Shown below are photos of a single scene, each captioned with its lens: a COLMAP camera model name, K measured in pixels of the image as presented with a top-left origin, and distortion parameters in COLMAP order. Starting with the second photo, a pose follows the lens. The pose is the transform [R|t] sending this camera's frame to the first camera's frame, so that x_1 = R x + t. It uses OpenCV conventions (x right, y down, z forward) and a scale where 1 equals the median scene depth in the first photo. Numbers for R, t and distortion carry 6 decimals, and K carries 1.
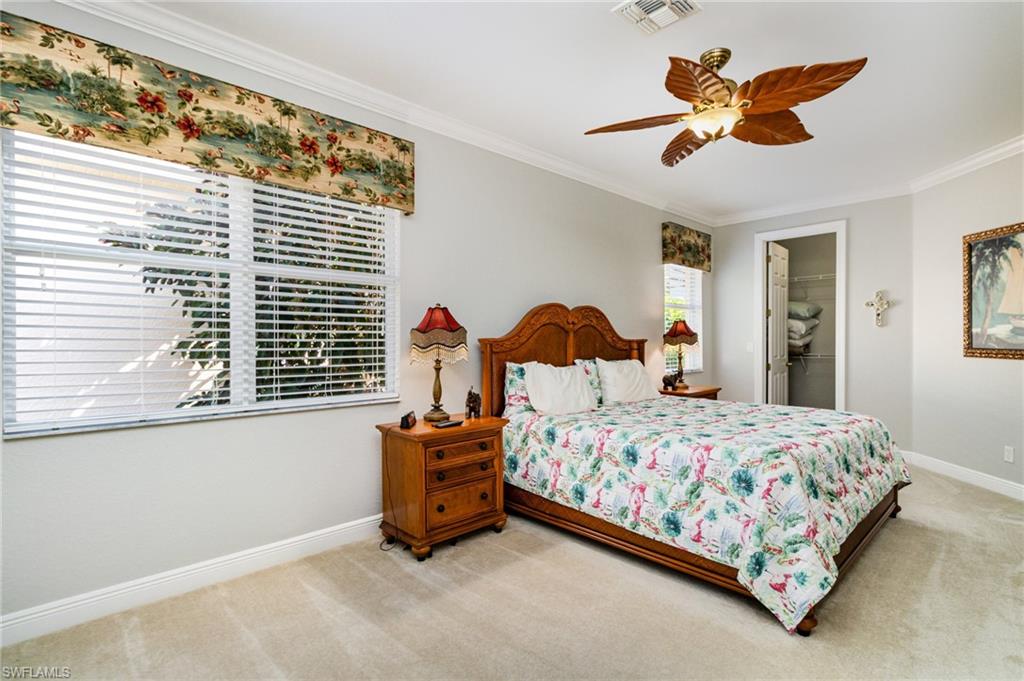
lens RADIAL K [[492.9, 0, 516.4], [0, 492.9, 341.2], [0, 0, 1]] dist [0.001333, 0.000881]
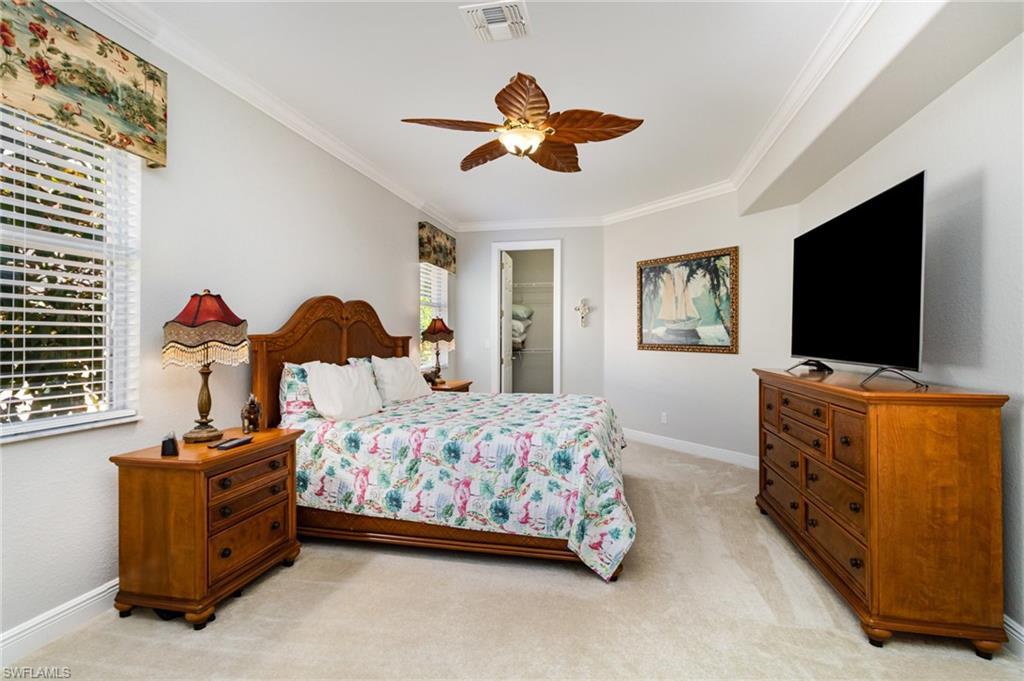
lens RADIAL K [[494.9, 0, 517.1], [0, 494.9, 332.2], [0, 0, 1]] dist [0.002514, 0.000608]
pose [[0.822757, 0.008220, 0.568334, -0.206579], [-0.000922, 0.999913, -0.013126, 0.001022], [-0.568393, 0.010276, 0.822693, 0.084978]]
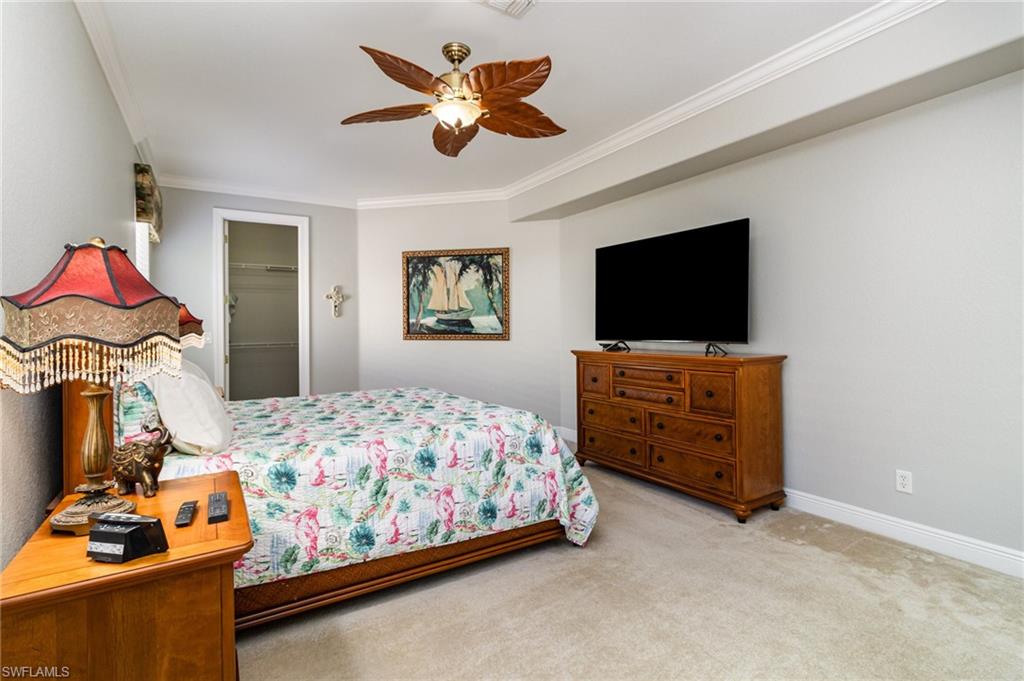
lens RADIAL K [[490.4, 0, 514.2], [0, 490.4, 325.9], [0, 0, 1]] dist [0.001609, 0.000007]
pose [[0.198961, 0.002238, 0.980005, -0.504758], [0.013148, 0.999901, -0.004952, 0.004252], [-0.979919, 0.013870, 0.198912, 0.600355]]
